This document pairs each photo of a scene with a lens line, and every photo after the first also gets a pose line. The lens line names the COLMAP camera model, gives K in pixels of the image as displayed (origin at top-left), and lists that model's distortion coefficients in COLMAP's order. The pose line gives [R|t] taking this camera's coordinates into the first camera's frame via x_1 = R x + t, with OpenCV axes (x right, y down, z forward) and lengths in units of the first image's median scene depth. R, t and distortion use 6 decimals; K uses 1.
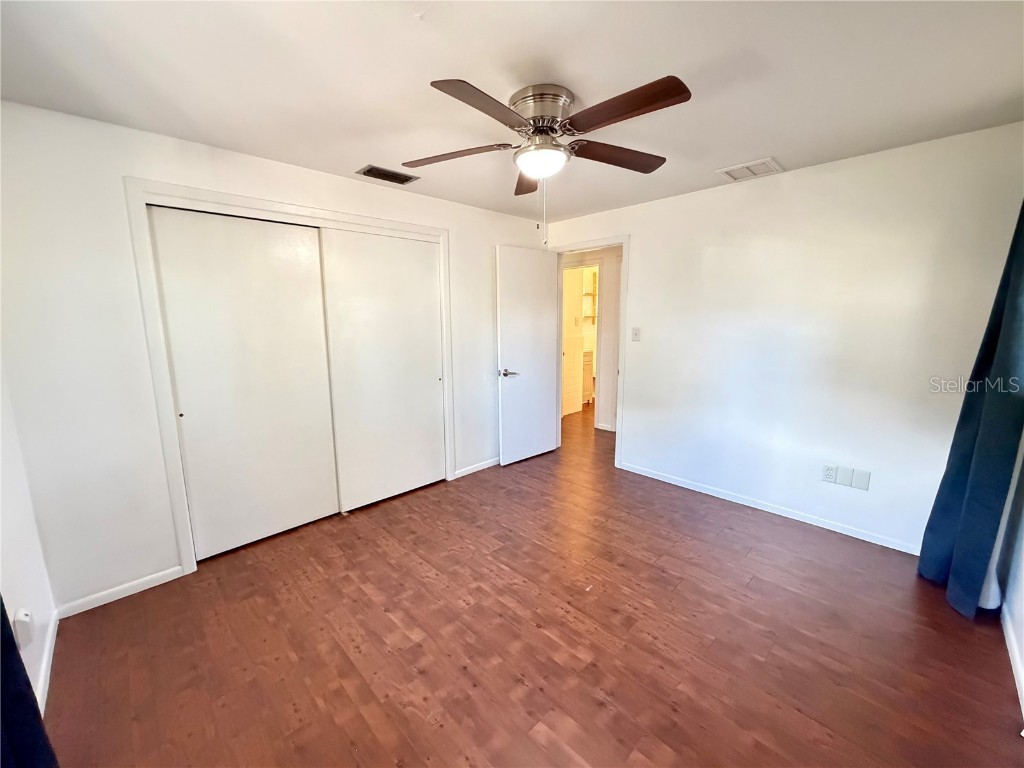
lens RADIAL K [[407.5, 0, 511.8], [0, 407.5, 385.8], [0, 0, 1]] dist [-0.003447, 0.000152]
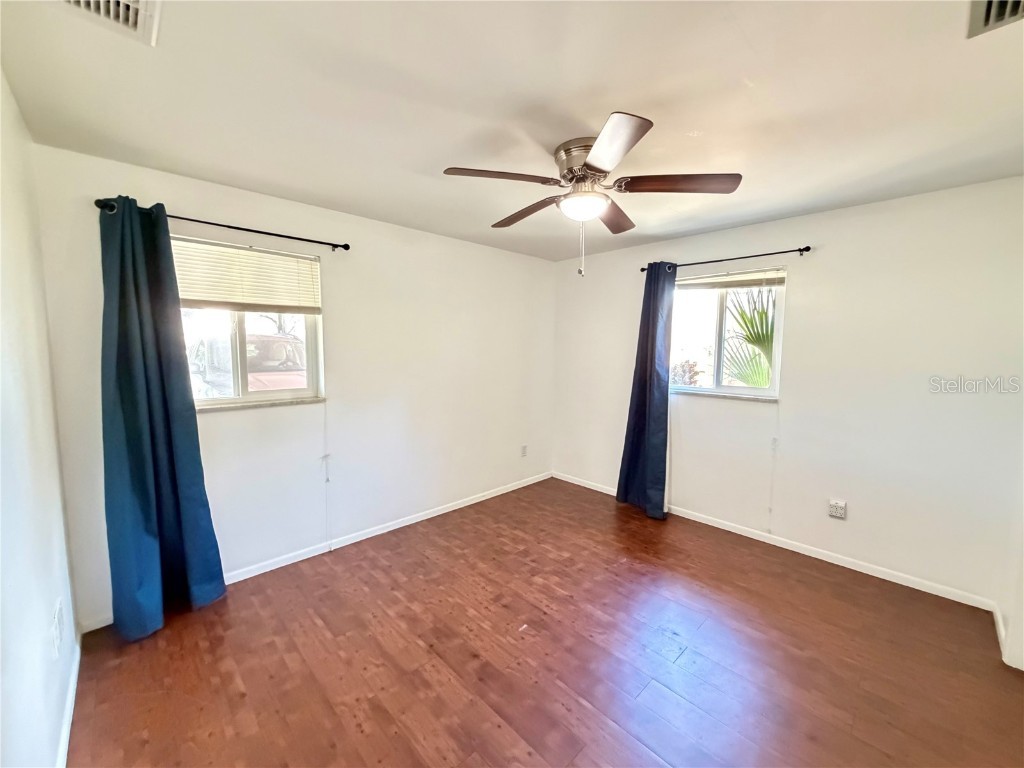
lens RADIAL K [[407.5, 0, 511.9], [0, 407.5, 385.0], [0, 0, 1]] dist [-0.003447, 0.000152]
pose [[-0.999925, 0.001444, 0.012123, 0.232334], [0.004575, 0.964944, 0.262414, -0.360764], [-0.011320, 0.262450, -0.964879, 2.033986]]
